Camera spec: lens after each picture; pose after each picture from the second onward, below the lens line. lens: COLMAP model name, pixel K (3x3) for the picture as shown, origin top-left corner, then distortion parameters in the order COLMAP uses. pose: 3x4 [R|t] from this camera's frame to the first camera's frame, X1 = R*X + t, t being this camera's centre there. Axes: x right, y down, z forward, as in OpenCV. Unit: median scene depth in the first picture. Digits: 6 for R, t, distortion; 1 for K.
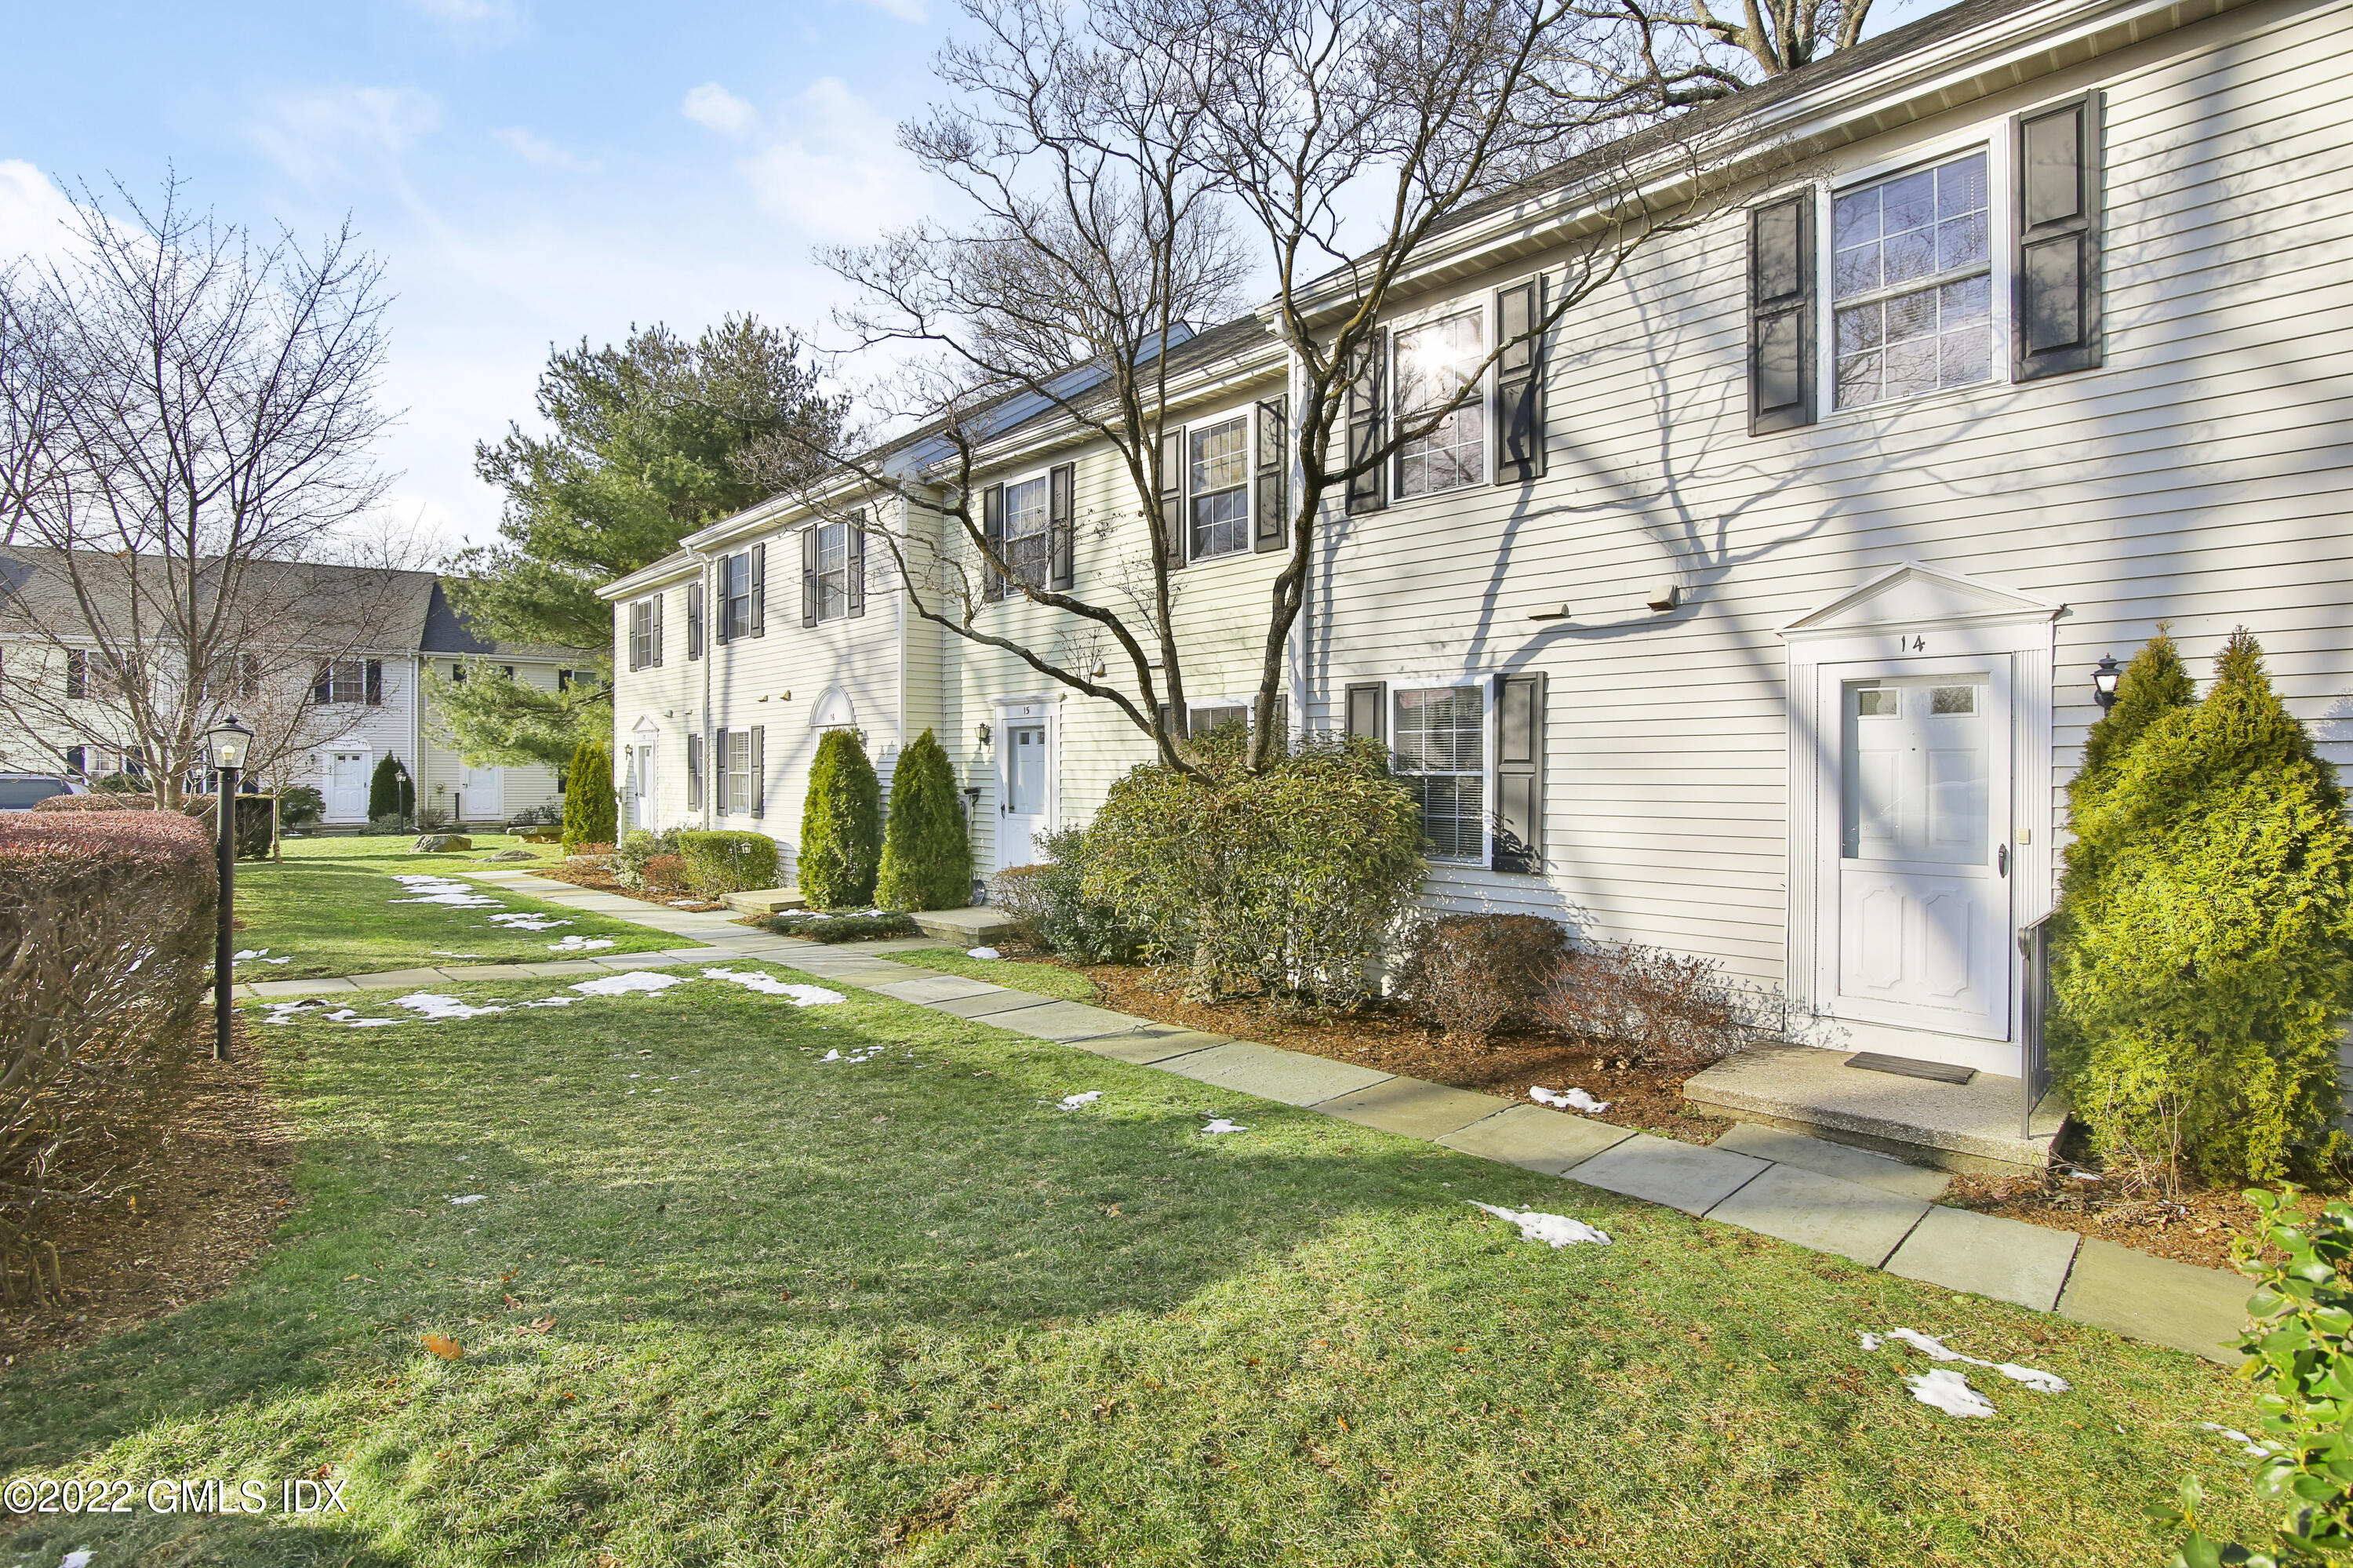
lens RADIAL K [[1096.3, 0, 1173.4], [0, 1096.3, 771.3], [0, 0, 1]] dist [-0.016845, -0.000307]
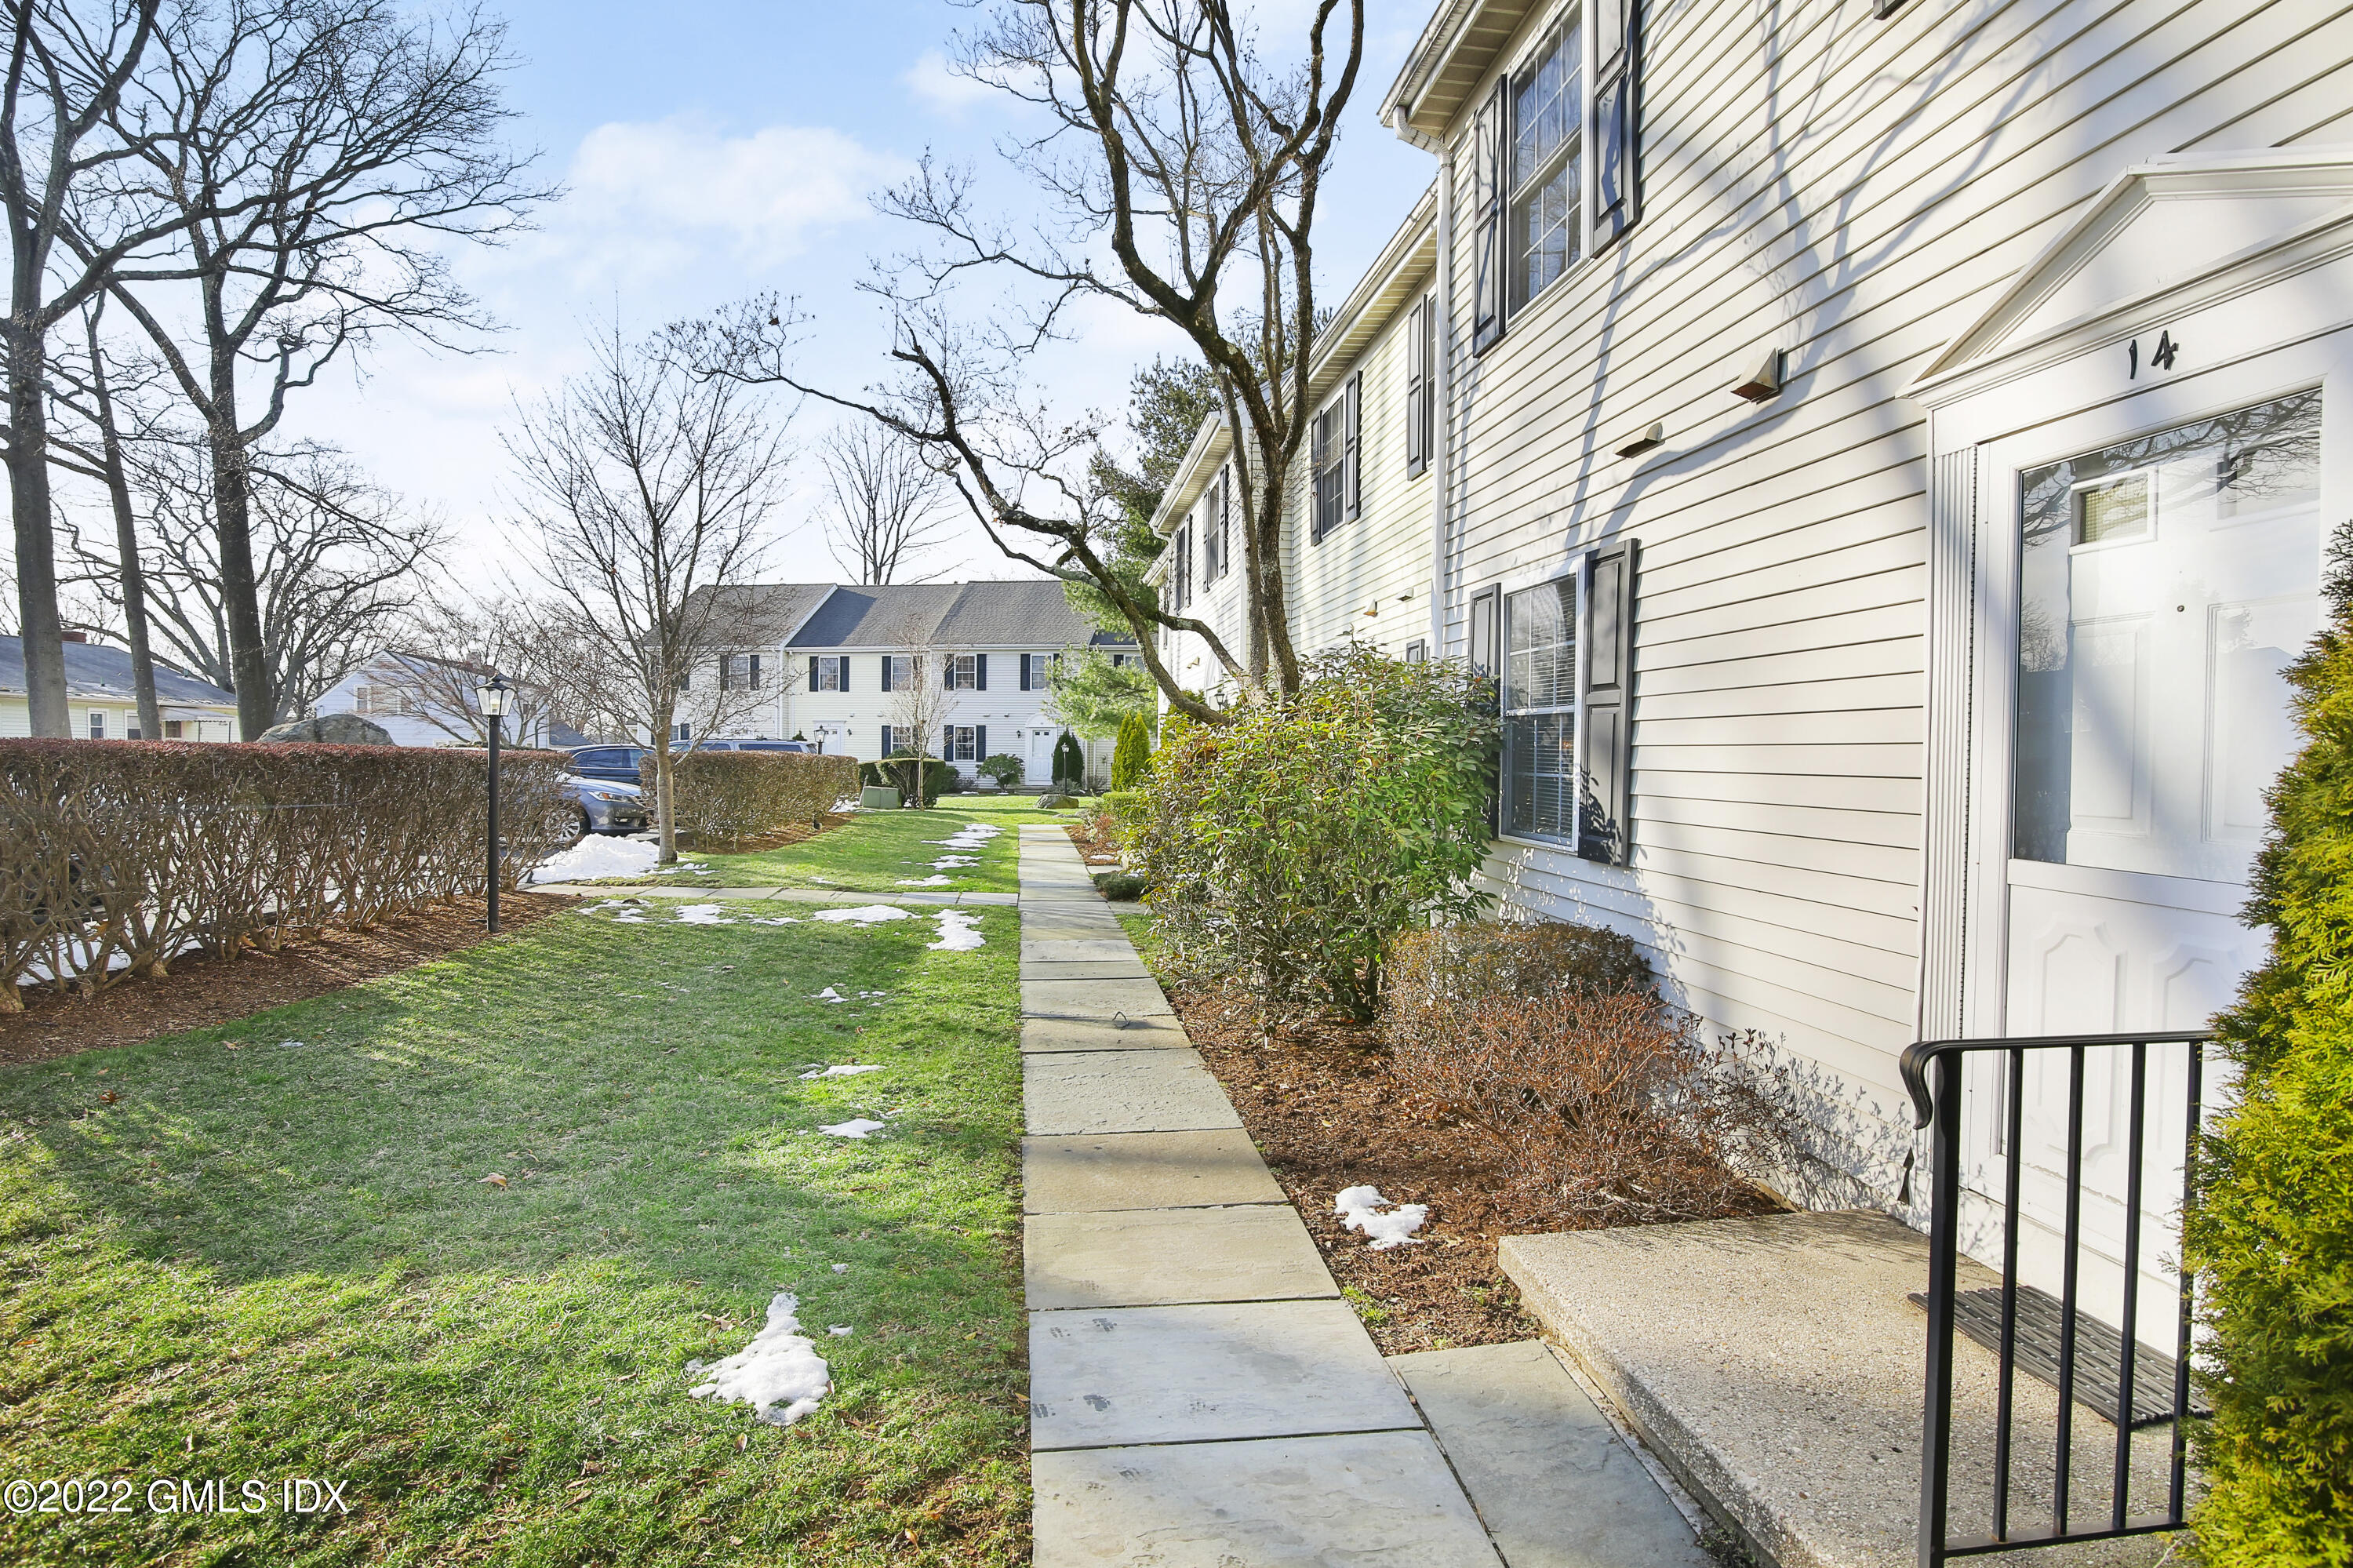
lens RADIAL K [[1096.3, 0, 1175.6], [0, 1096.3, 774.0], [0, 0, 1]] dist [-0.016845, -0.000307]
pose [[0.798221, 0.016415, -0.602142, 0.544395], [-0.004864, 0.999772, 0.020808, 0.032381], [0.602346, -0.013681, 0.798118, 0.378785]]
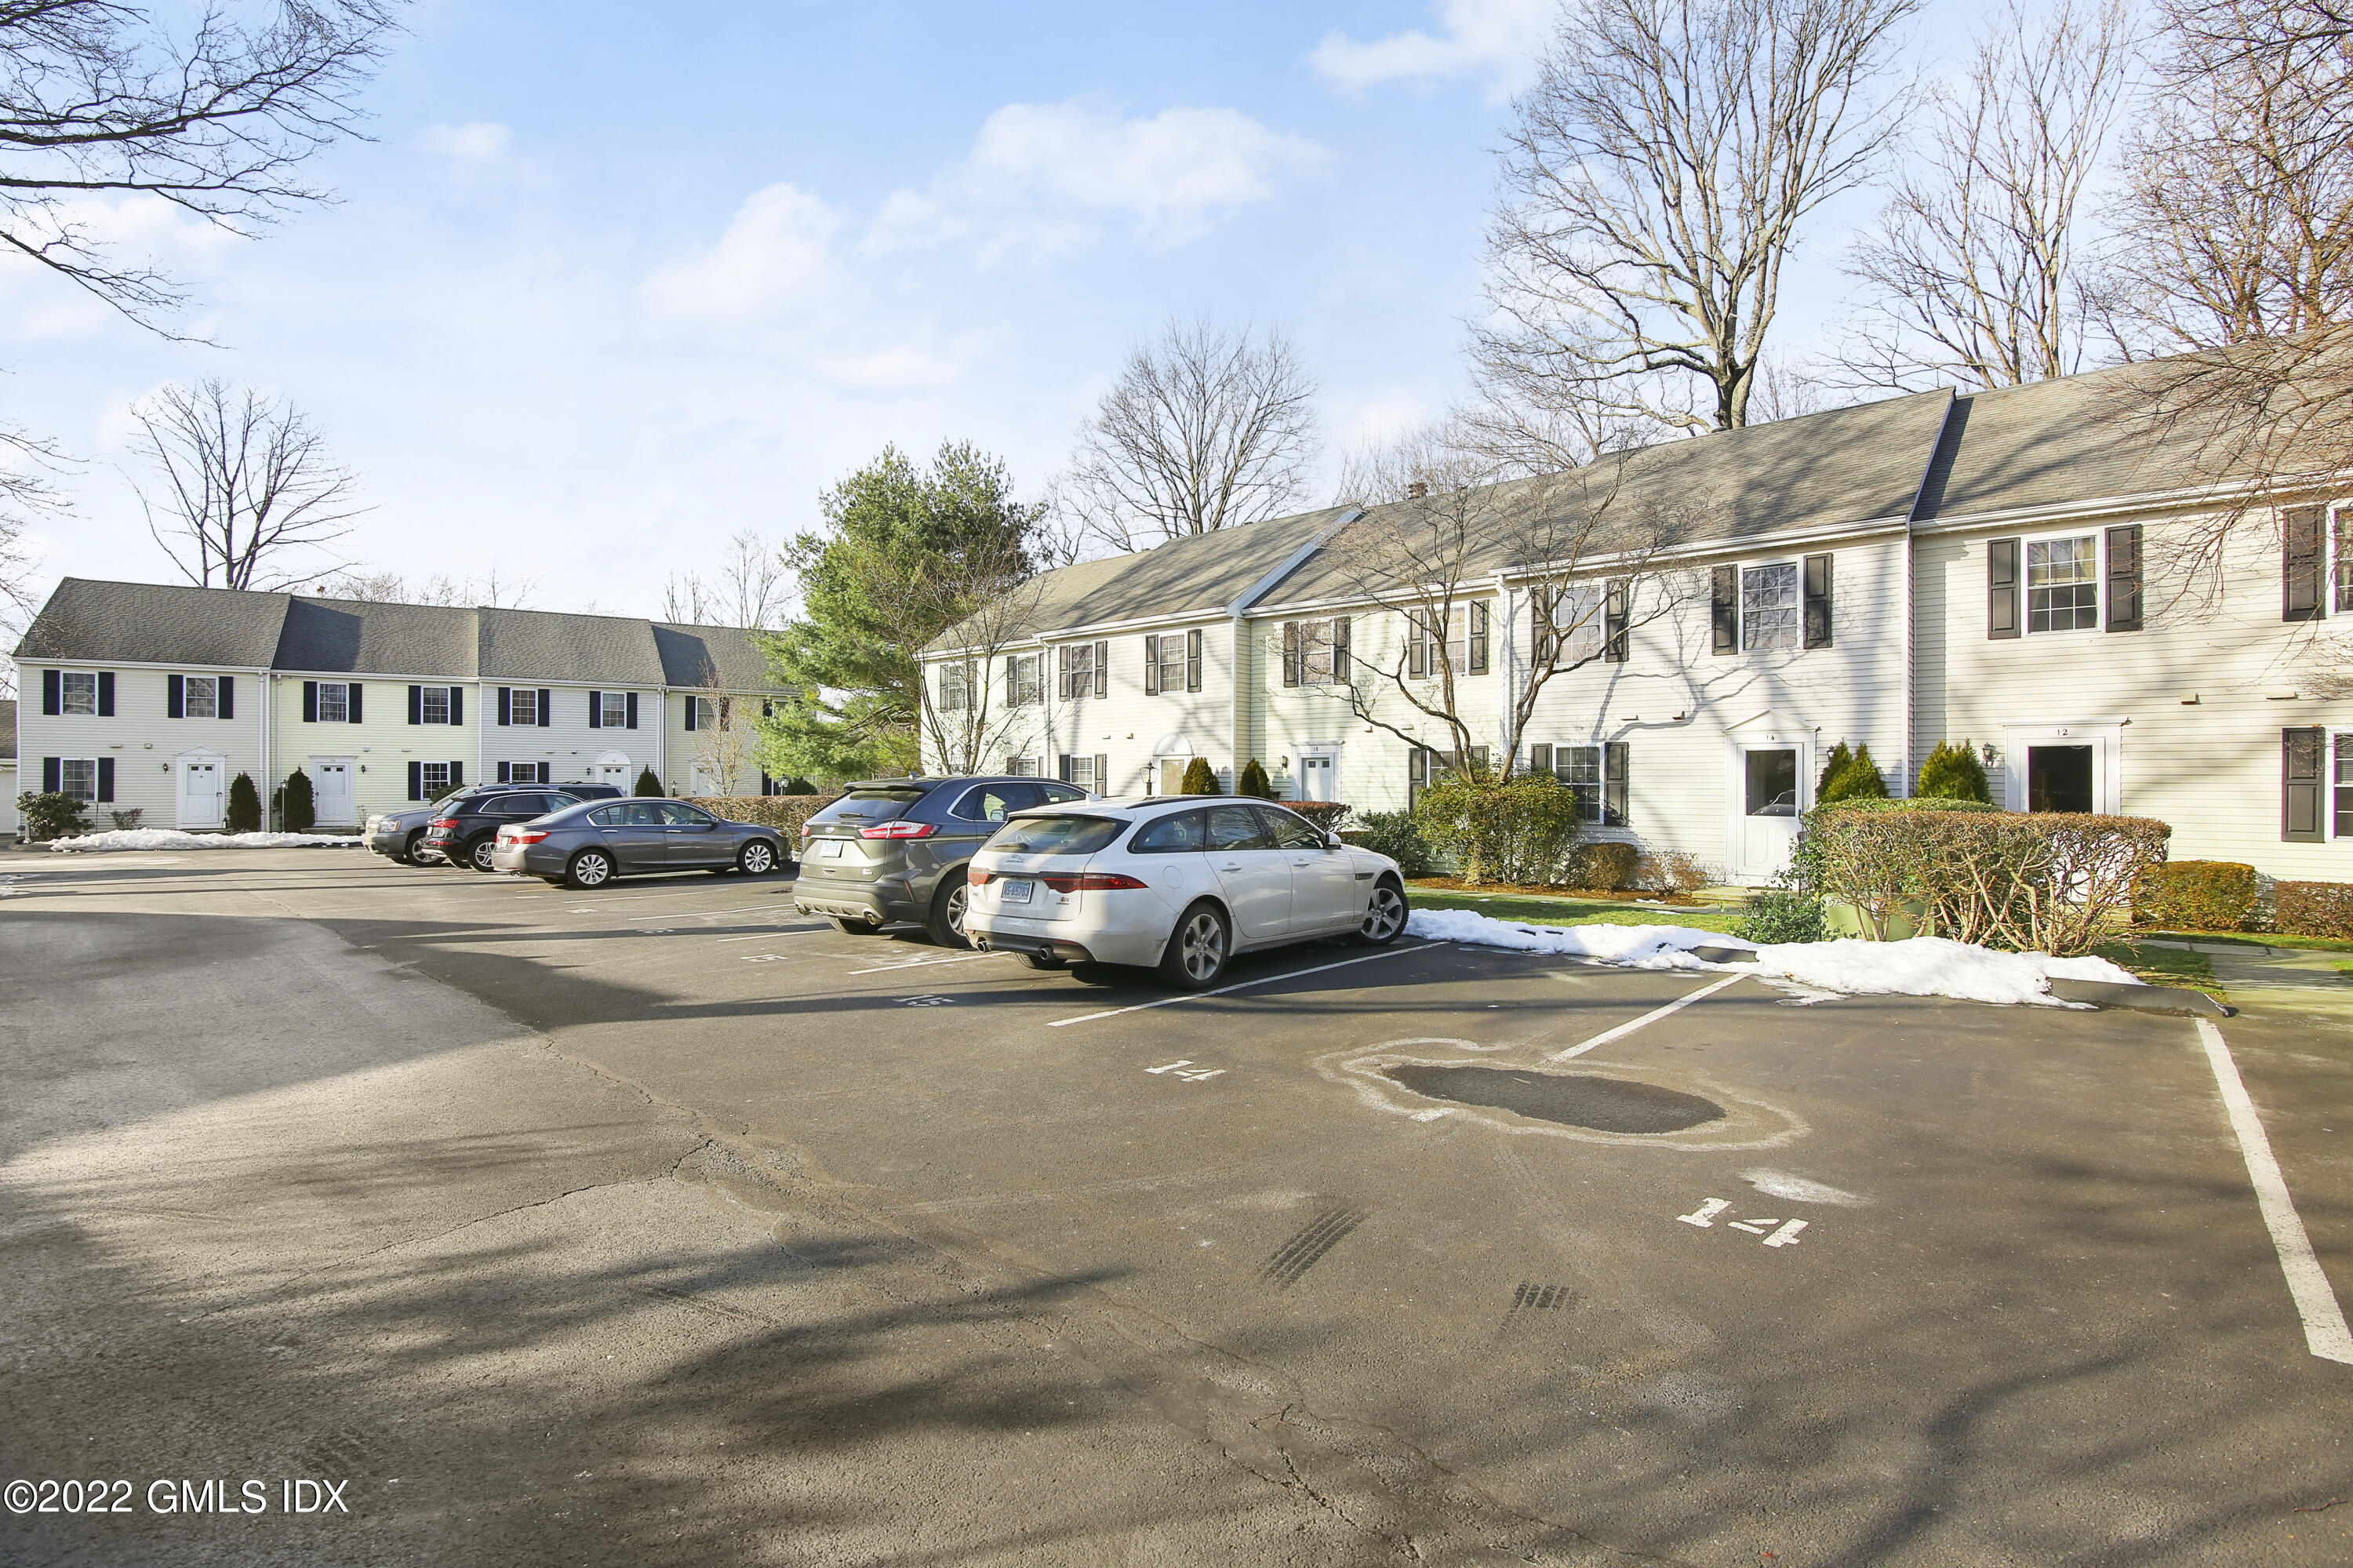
lens RADIAL K [[1096.3, 0, 1172.8], [0, 1096.3, 784.8], [0, 0, 1]] dist [-0.016845, -0.000307]
pose [[0.998336, -0.001264, 0.057643, -0.857199], [0.000914, 0.999981, 0.006100, -0.013347], [-0.057650, -0.006037, 0.998319, -1.440881]]
